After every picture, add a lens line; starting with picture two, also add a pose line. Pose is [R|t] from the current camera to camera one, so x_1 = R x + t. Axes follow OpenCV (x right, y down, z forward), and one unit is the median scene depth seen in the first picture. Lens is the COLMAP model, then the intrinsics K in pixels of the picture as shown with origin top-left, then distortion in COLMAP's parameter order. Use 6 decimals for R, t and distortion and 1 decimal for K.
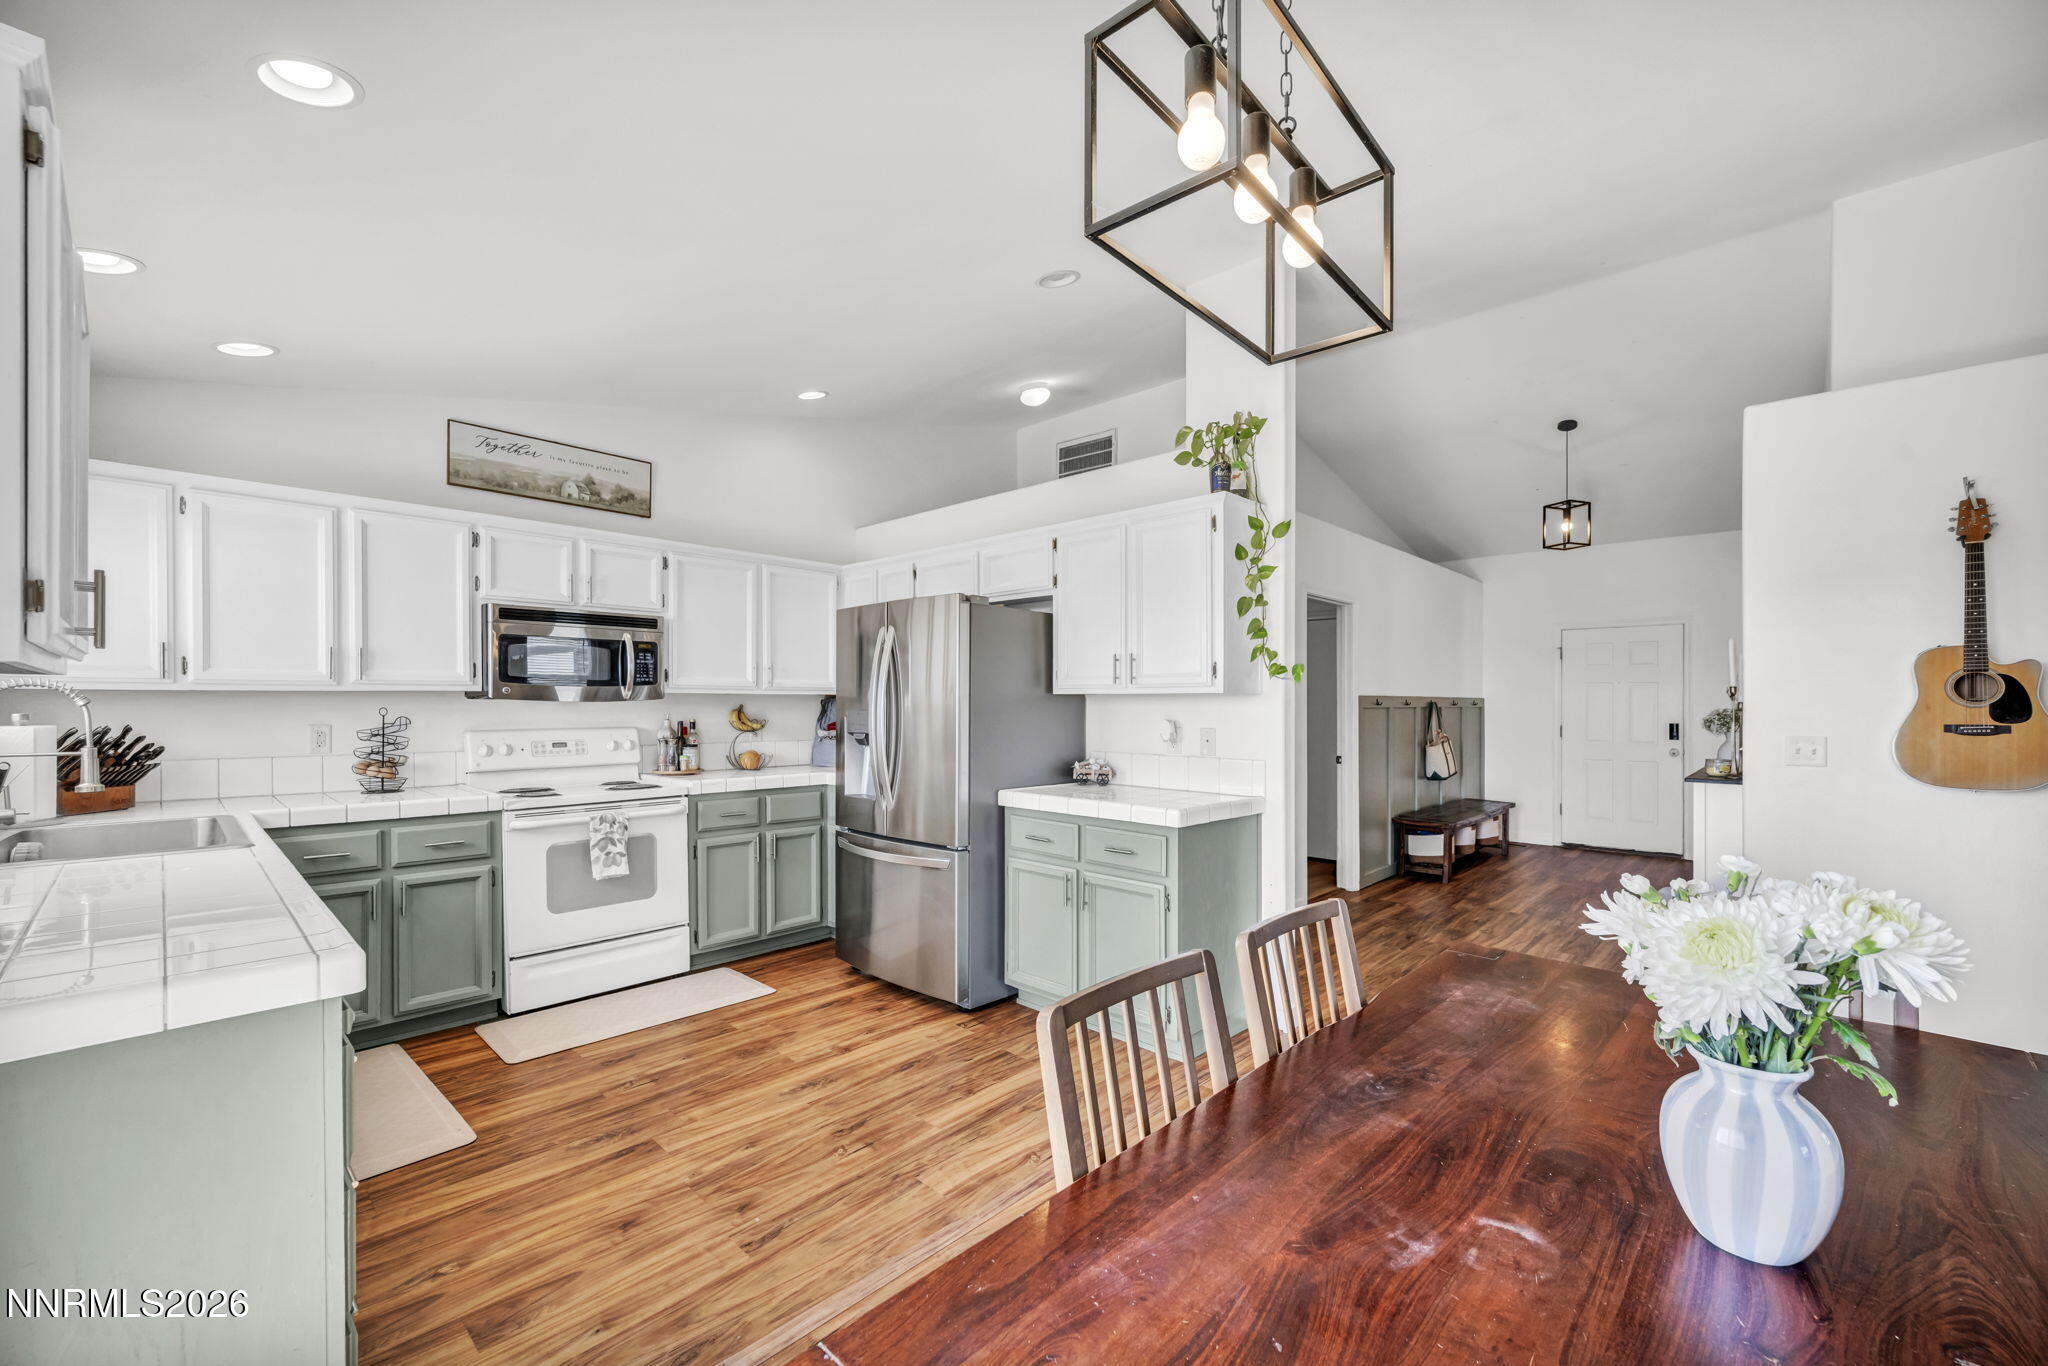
lens RADIAL K [[827.0, 0, 1030.6], [0, 827.0, 703.8], [0, 0, 1]] dist [0.000424, 0.000036]
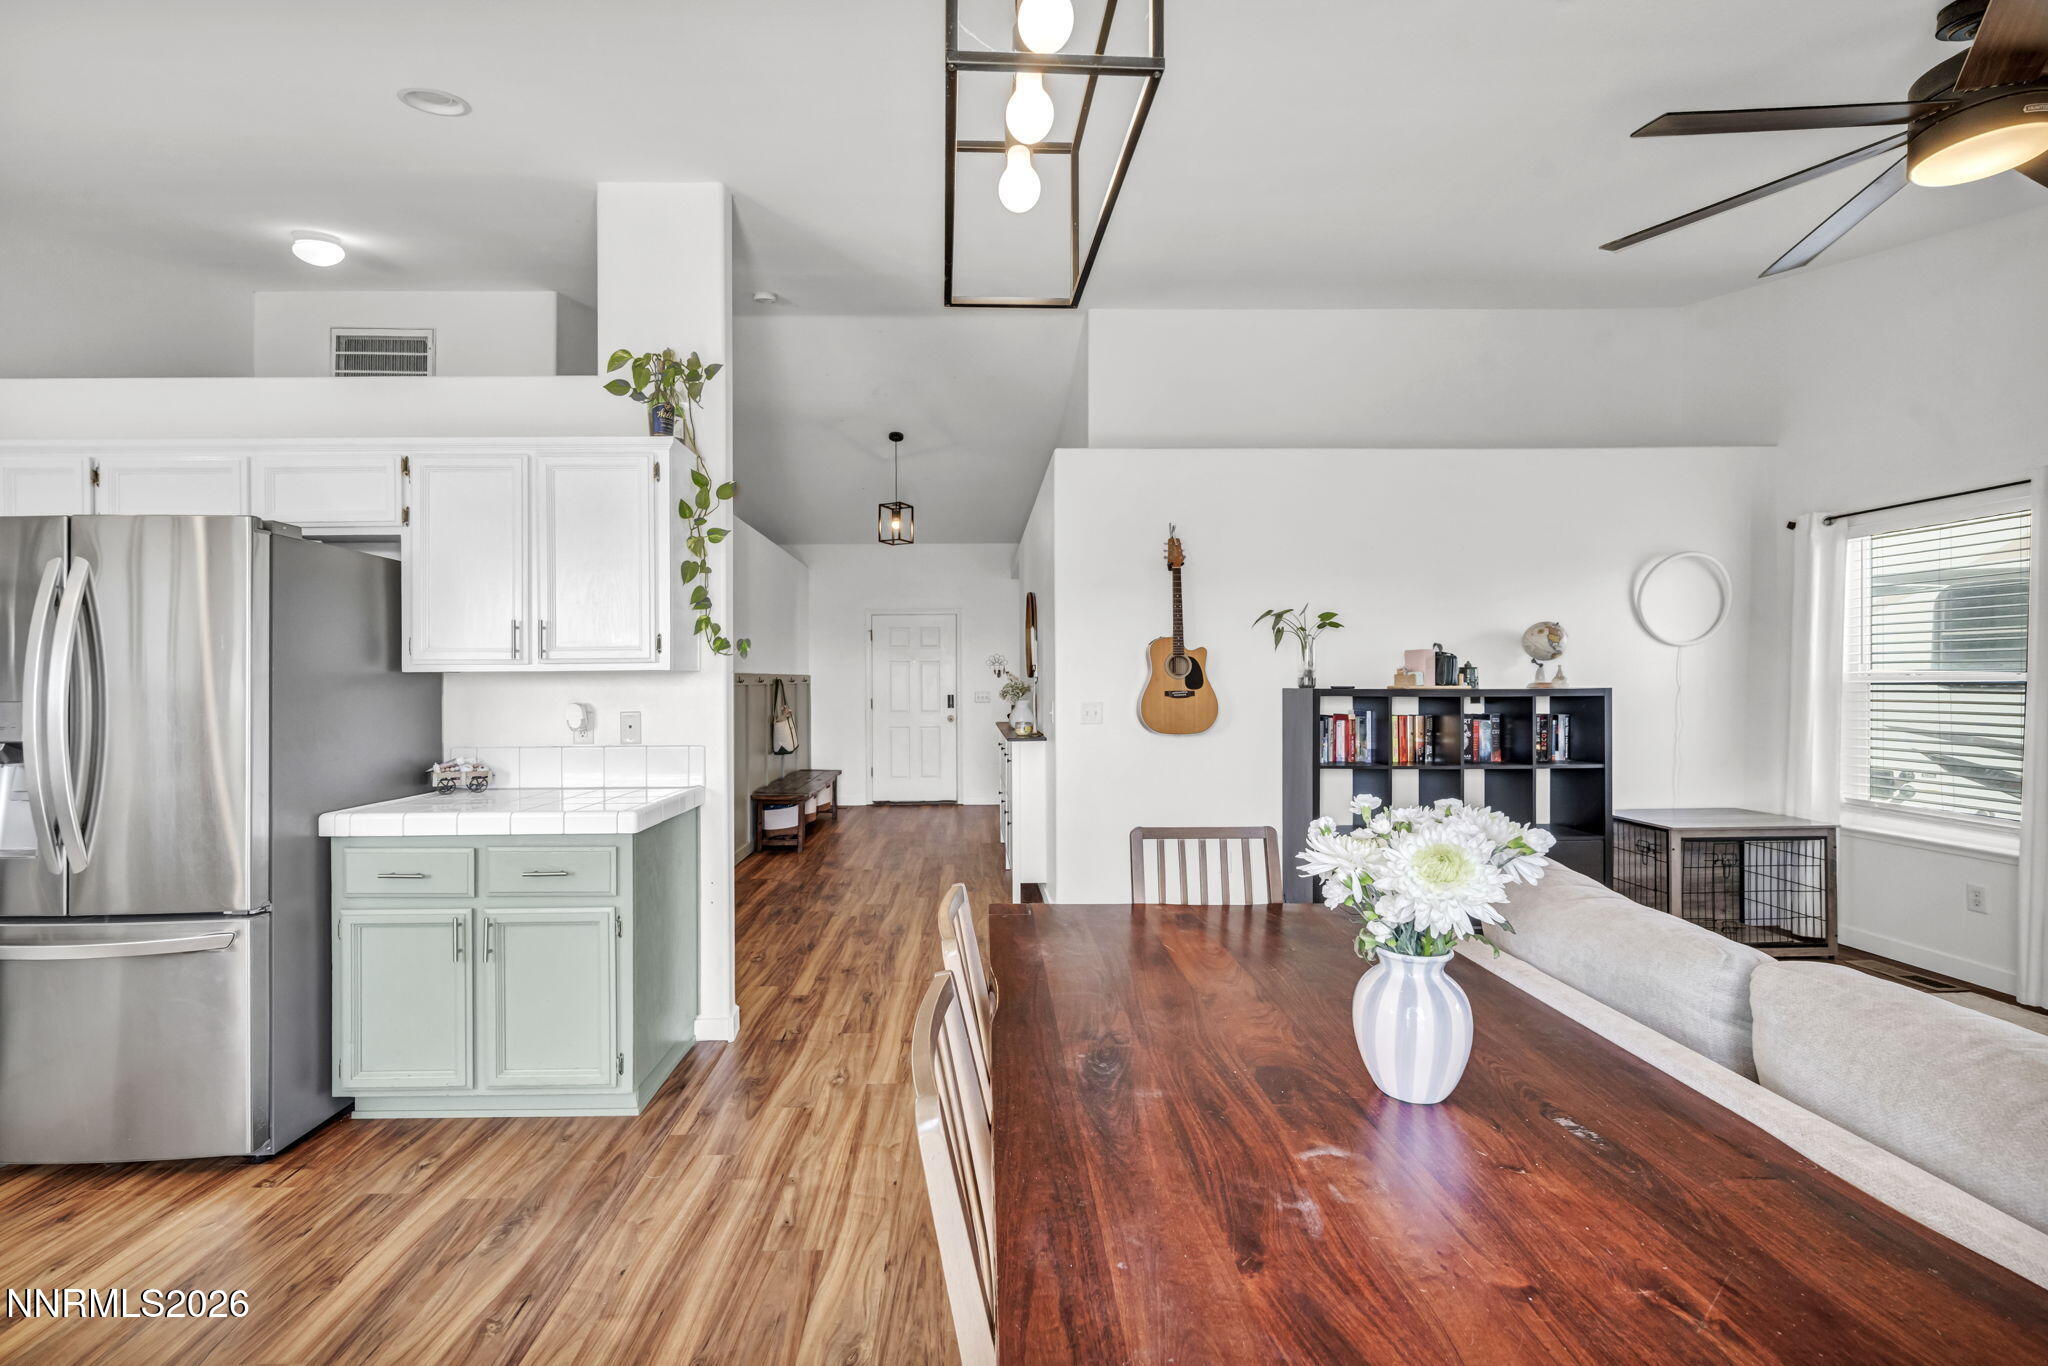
lens RADIAL K [[845.6, 0, 986.4], [0, 845.6, 676.7], [0, 0, 1]] dist [-0.000014, 0.000503]
pose [[0.718023, -0.006777, 0.695986, -0.131786], [0.011080, 0.999937, -0.001694, -0.001026], [-0.695931, 0.008928, 0.718053, 0.125081]]
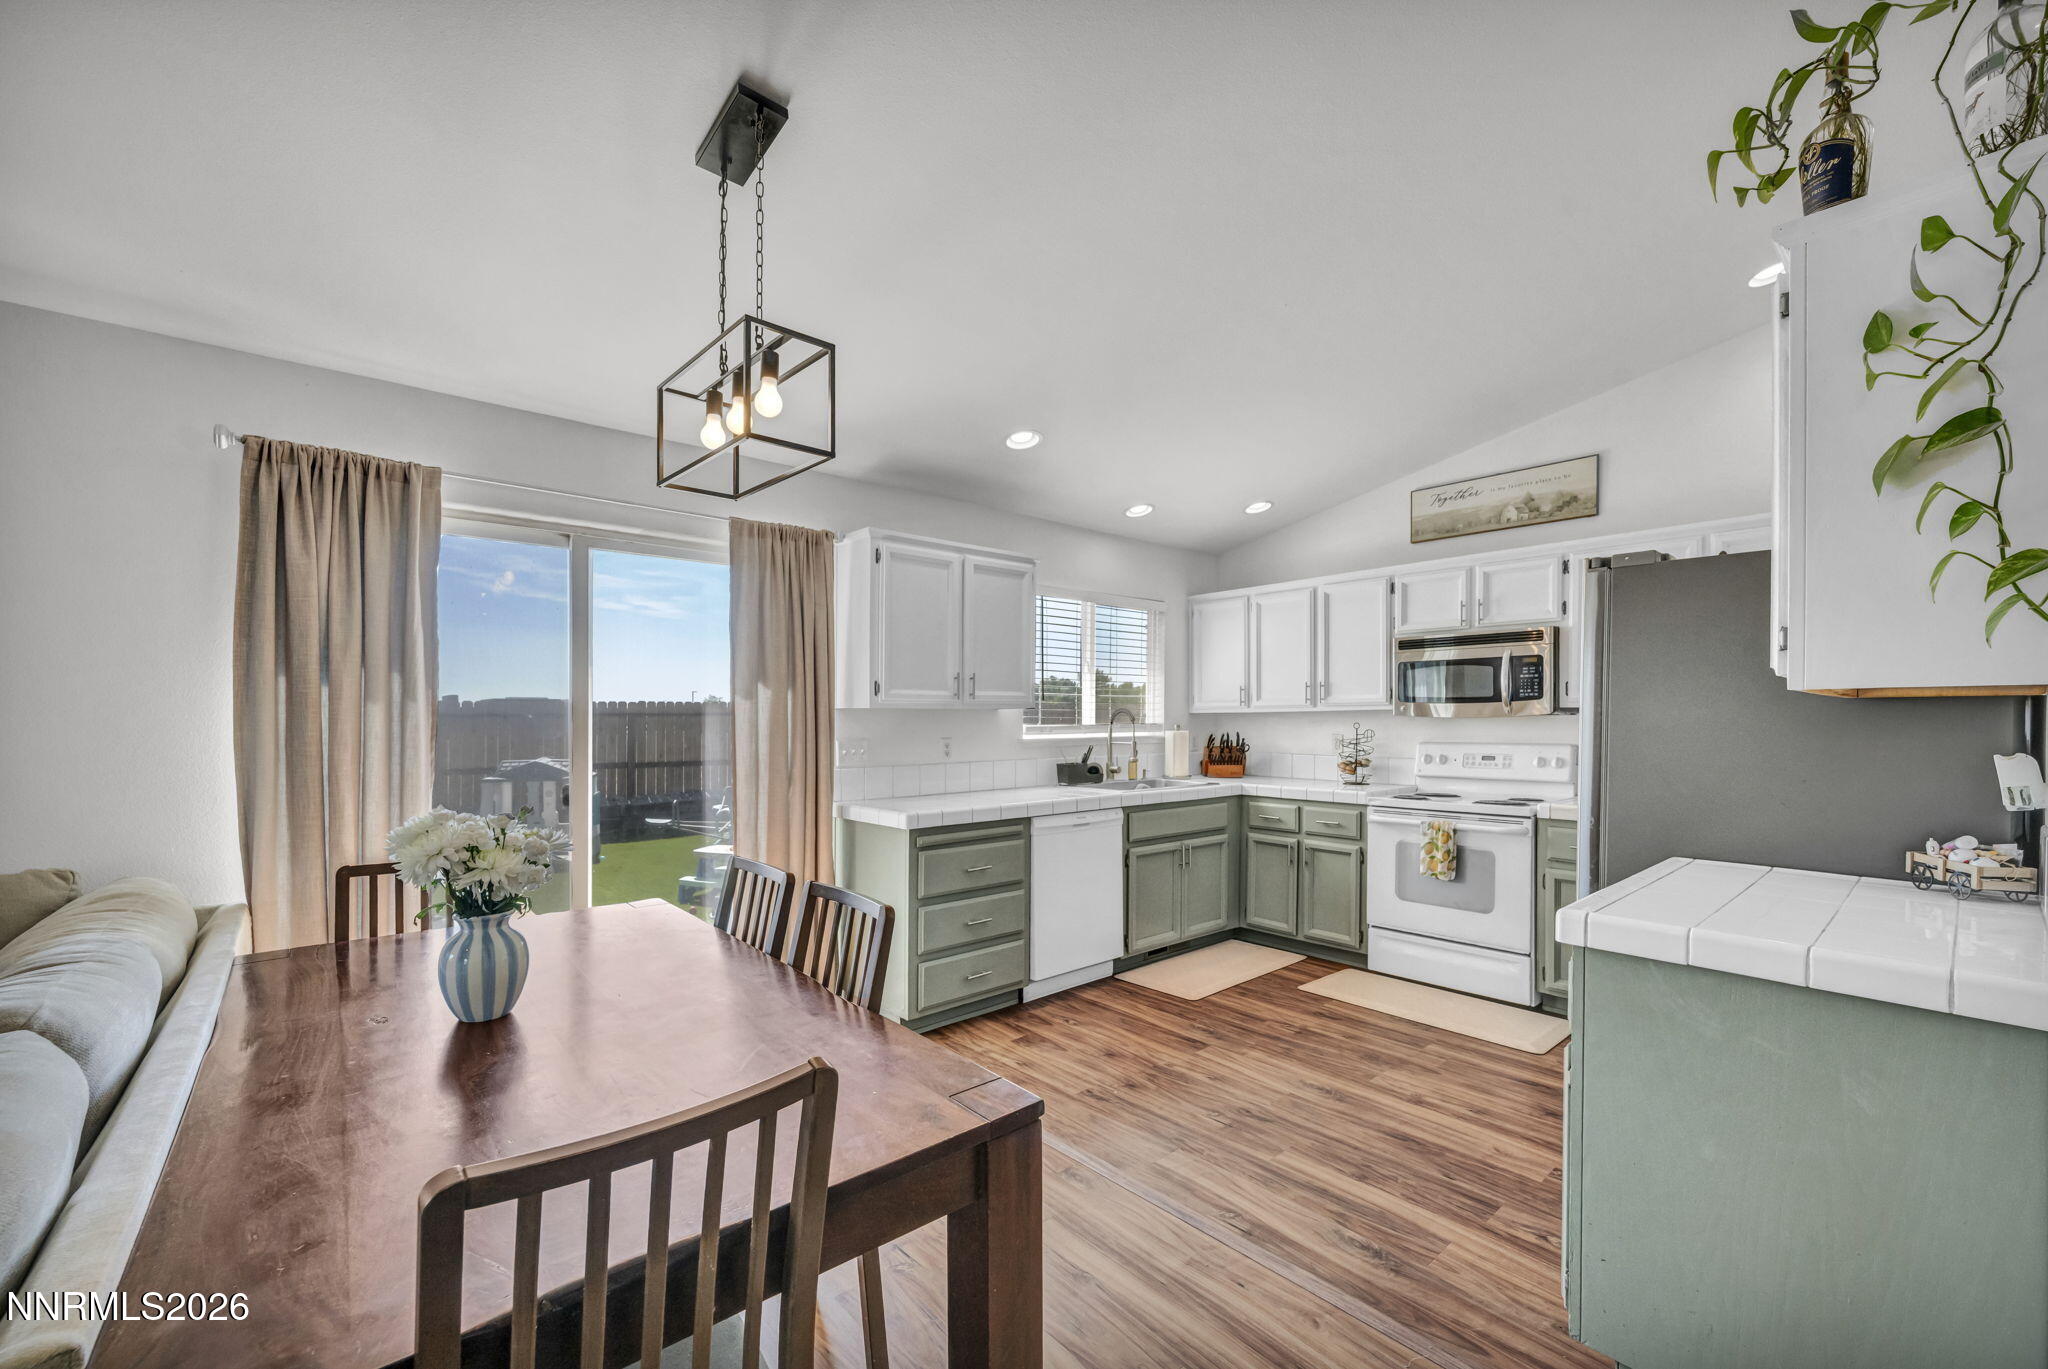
lens RADIAL K [[828.5, 0, 1028.1], [0, 828.5, 742.2], [0, 0, 1]] dist [-0.000319, -0.000096]
pose [[-0.092833, 0.026095, -0.995340, 0.639048], [0.000507, 0.999658, 0.026161, 0.001150], [0.995682, 0.001924, -0.092814, 0.595885]]
